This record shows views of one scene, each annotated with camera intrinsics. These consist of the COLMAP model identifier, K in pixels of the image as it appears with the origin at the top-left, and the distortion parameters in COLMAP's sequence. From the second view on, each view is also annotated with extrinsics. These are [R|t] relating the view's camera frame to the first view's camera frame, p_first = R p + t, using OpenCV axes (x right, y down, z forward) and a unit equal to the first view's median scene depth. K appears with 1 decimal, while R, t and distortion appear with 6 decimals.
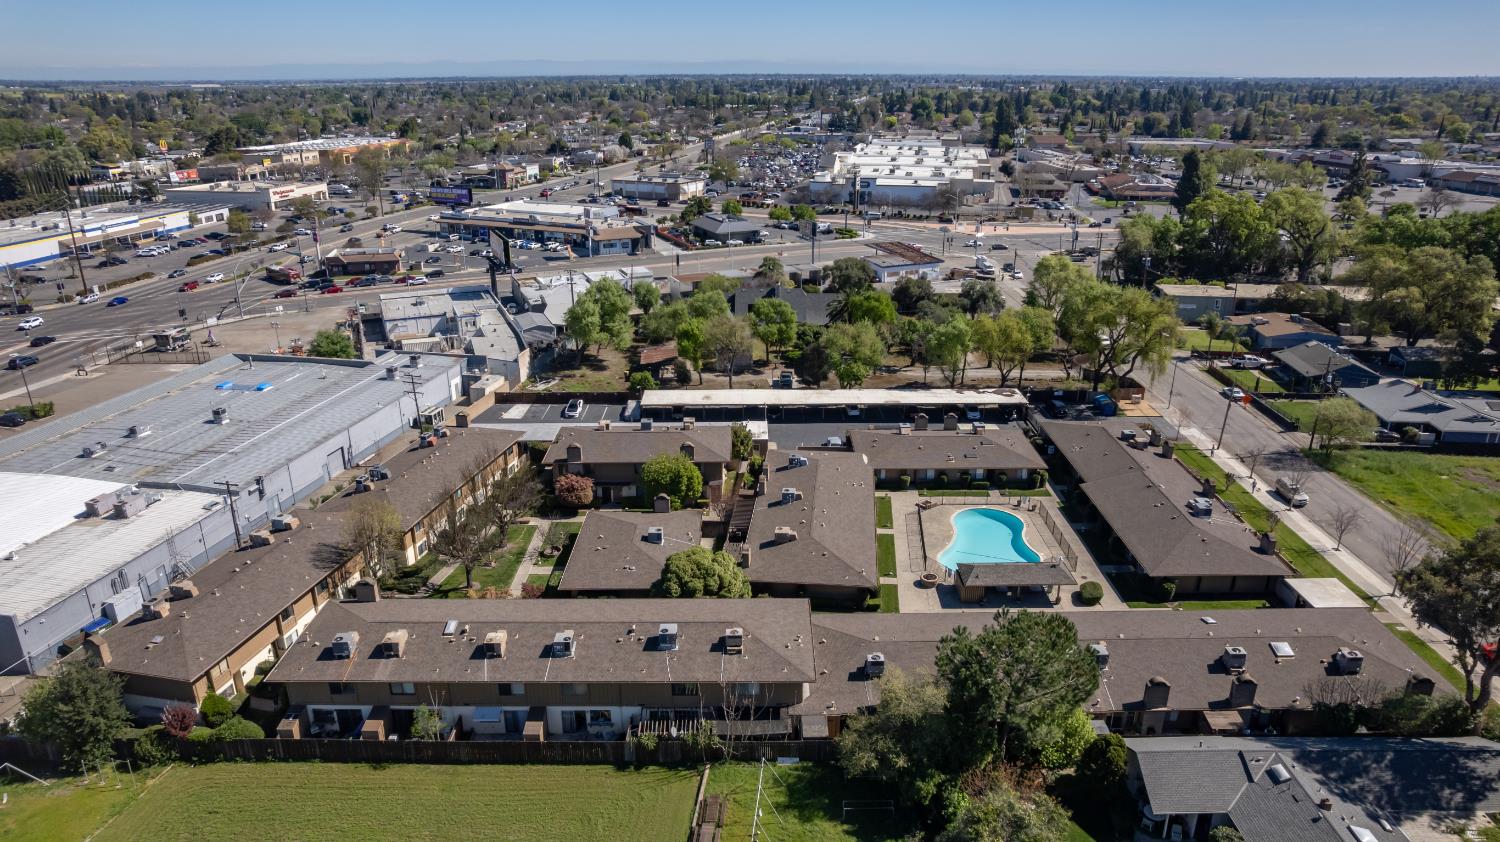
lens RADIAL K [[957.9, 0, 754.3], [0, 957.9, 423.4], [0, 0, 1]] dist [-0.050156, 0.000491]
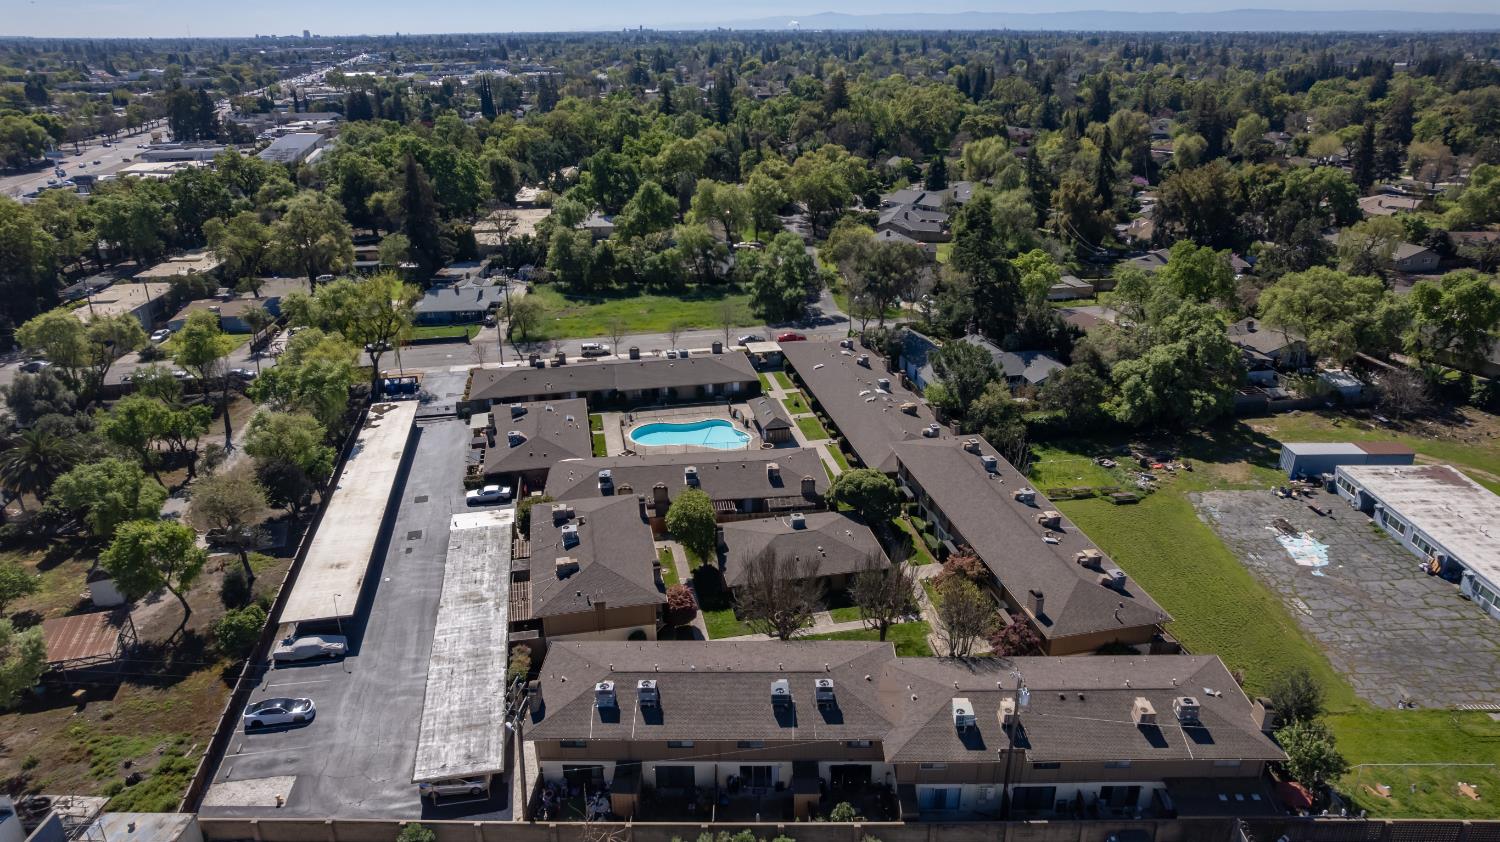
lens RADIAL K [[961.9, 0, 756.6], [0, 961.9, 418.0], [0, 0, 1]] dist [-0.082712, 0.074724]
pose [[-0.197289, -0.369619, 0.907997, -0.773867], [0.346008, 0.840342, 0.417258, -0.332732], [-0.917254, 0.396495, -0.037899, 0.791282]]
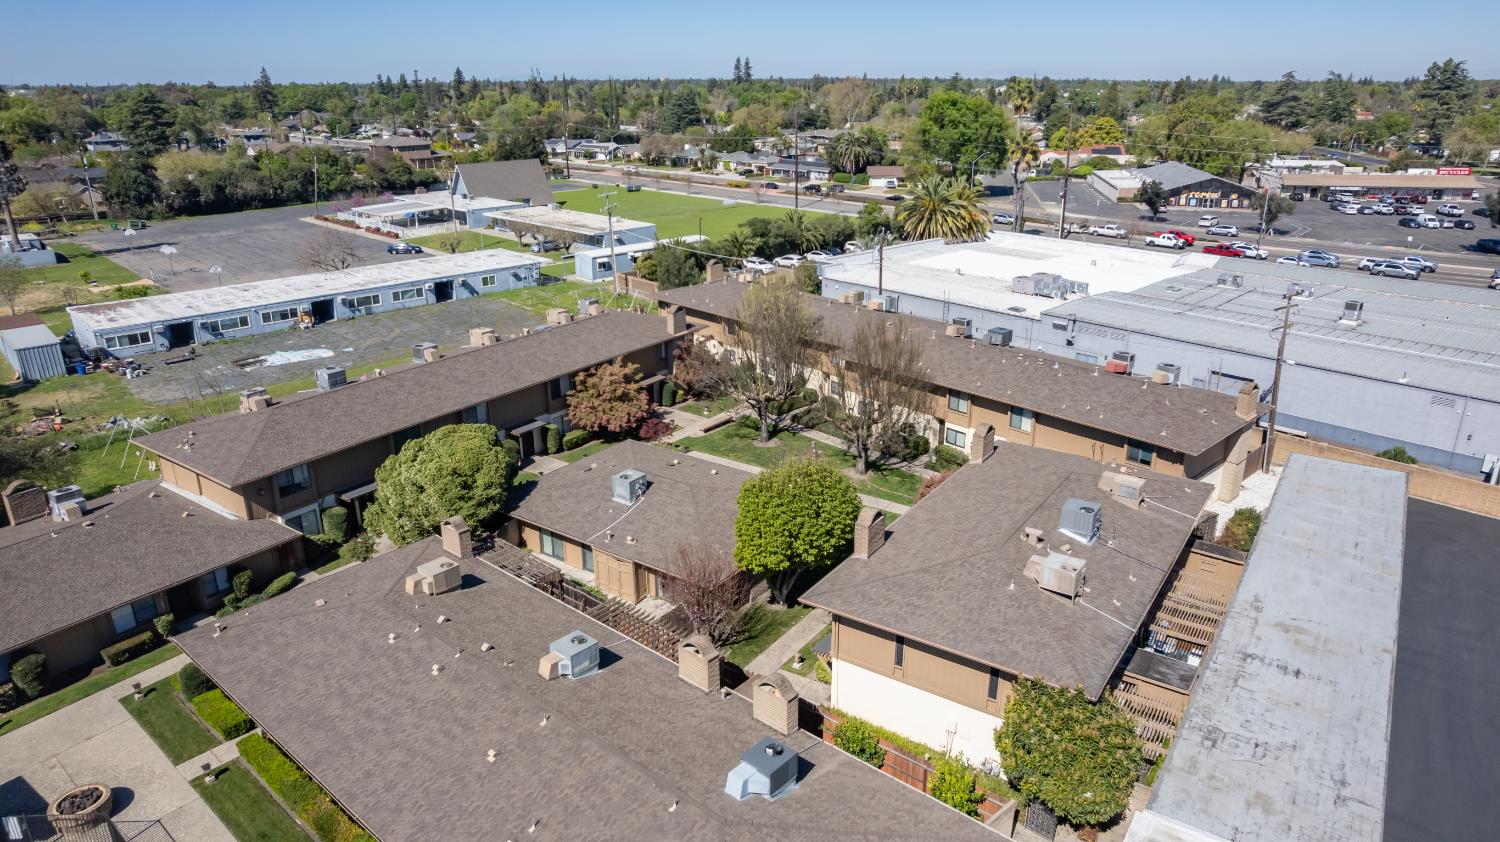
lens RADIAL K [[961.9, 0, 756.6], [0, 961.9, 418.0], [0, 0, 1]] dist [-0.082712, 0.074724]
pose [[-0.576027, 0.277654, -0.768831, 0.205991], [-0.278688, 0.817490, 0.504026, -0.161824], [0.768457, 0.504597, -0.393518, 0.958109]]
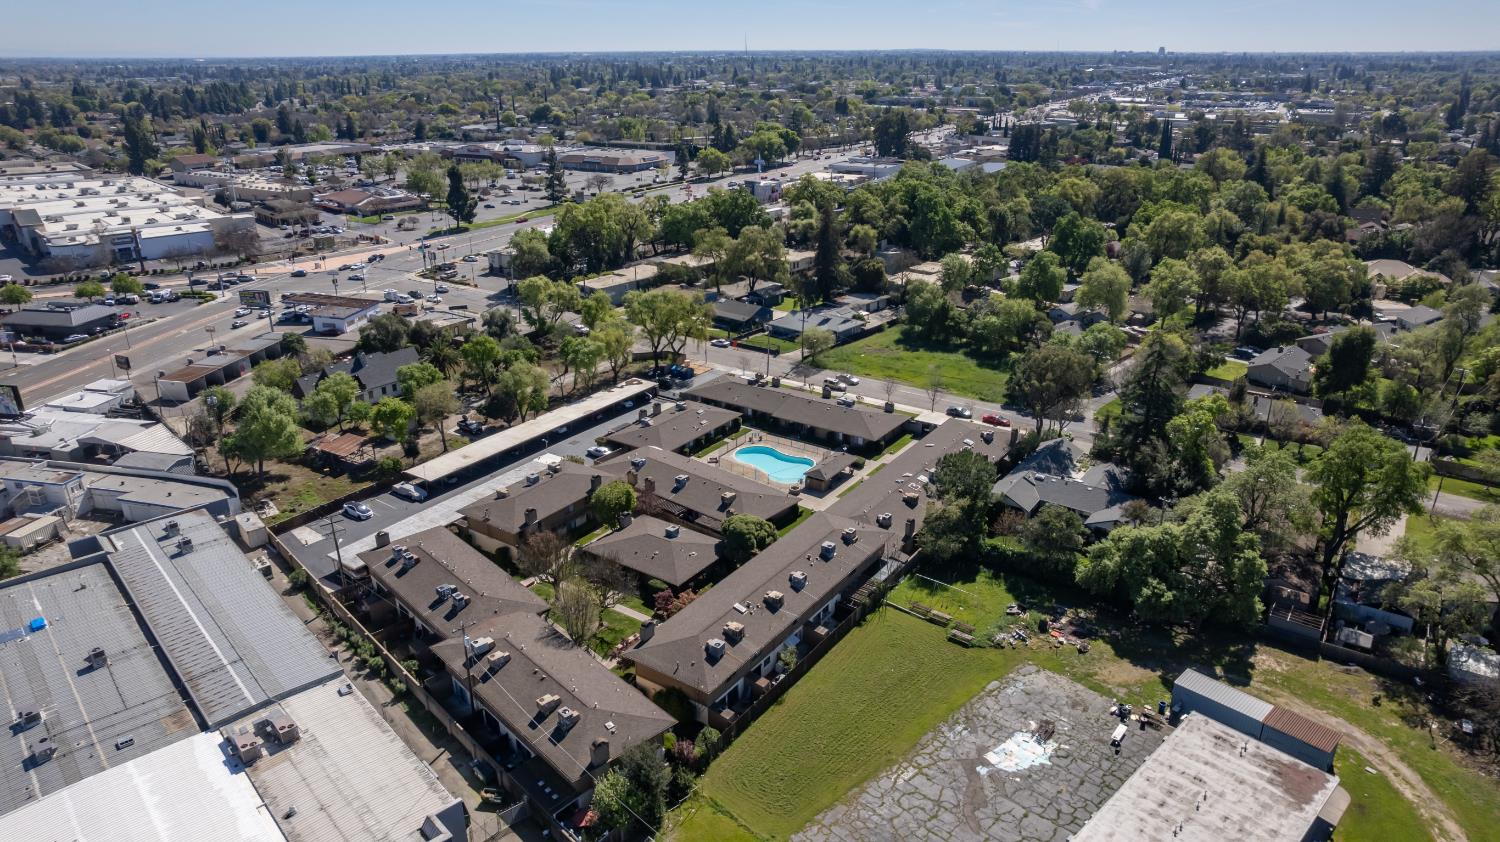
lens RADIAL K [[961.9, 0, 756.6], [0, 961.9, 418.0], [0, 0, 1]] dist [-0.082712, 0.074724]
pose [[0.572174, -0.297224, 0.764379, -0.790477], [0.287254, 0.945609, 0.152672, -0.161614], [-0.768181, 0.132216, 0.626432, 0.018988]]
